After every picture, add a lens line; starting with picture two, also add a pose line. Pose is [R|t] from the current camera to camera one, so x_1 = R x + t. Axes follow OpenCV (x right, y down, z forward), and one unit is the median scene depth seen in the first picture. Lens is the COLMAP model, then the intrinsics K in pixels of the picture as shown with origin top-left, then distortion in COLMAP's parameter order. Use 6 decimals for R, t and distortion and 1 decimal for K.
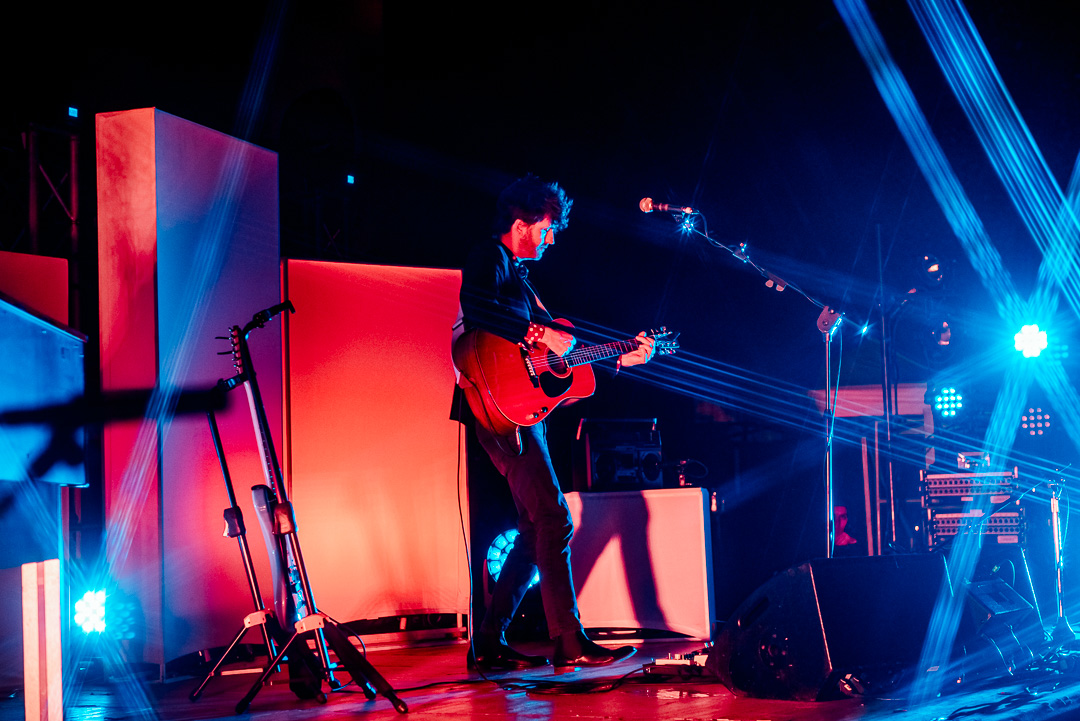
lens RADIAL K [[2131.9, 0, 548.6], [0, 2131.9, 364.5], [0, 0, 1]] dist [0.084408, 0.000000]
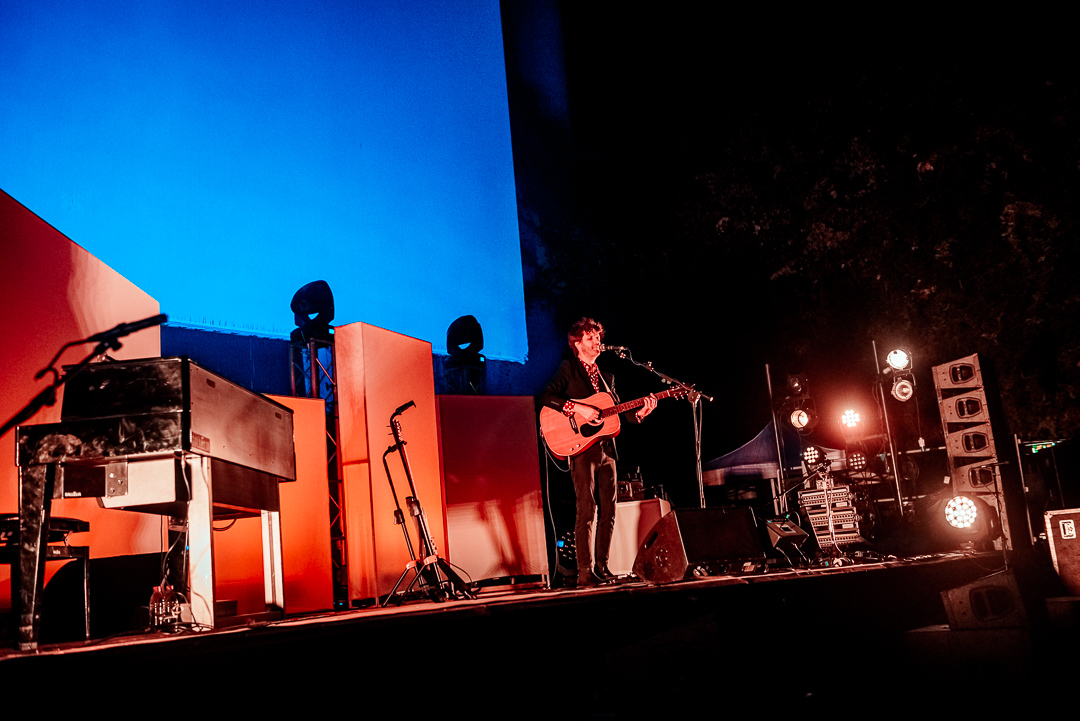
lens RADIAL K [[1164.0, 0, 535.6], [0, 1164.0, 357.0], [0, 0, 1]] dist [0.050964, 0.000000]
pose [[0.992856, -0.077646, -0.090603, 0.068230], [0.067637, 0.991766, -0.108747, 0.039671], [0.098301, 0.101842, 0.989932, -0.064482]]
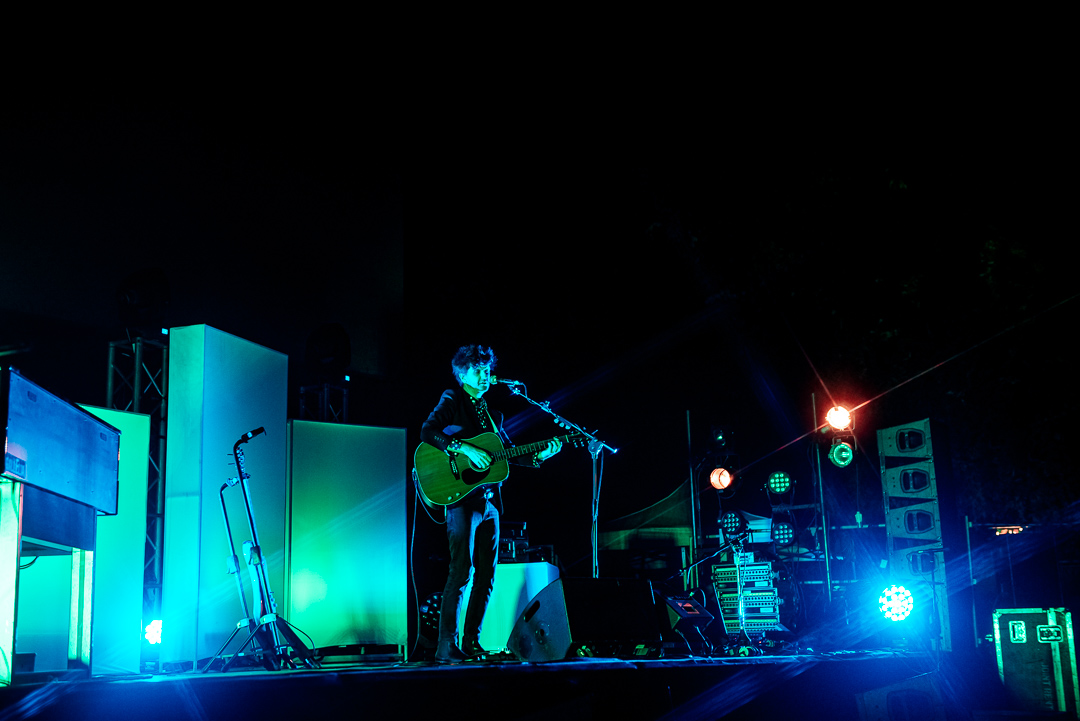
lens RADIAL K [[1451.7, 0, 542.0], [0, 1451.7, 360.1], [0, 0, 1]] dist [0.121798, 0.000000]
pose [[0.999997, 0.002068, -0.000928, 0.071087], [-0.002163, 0.993024, -0.117893, 0.037218], [0.000678, 0.117895, 0.993026, -0.114707]]
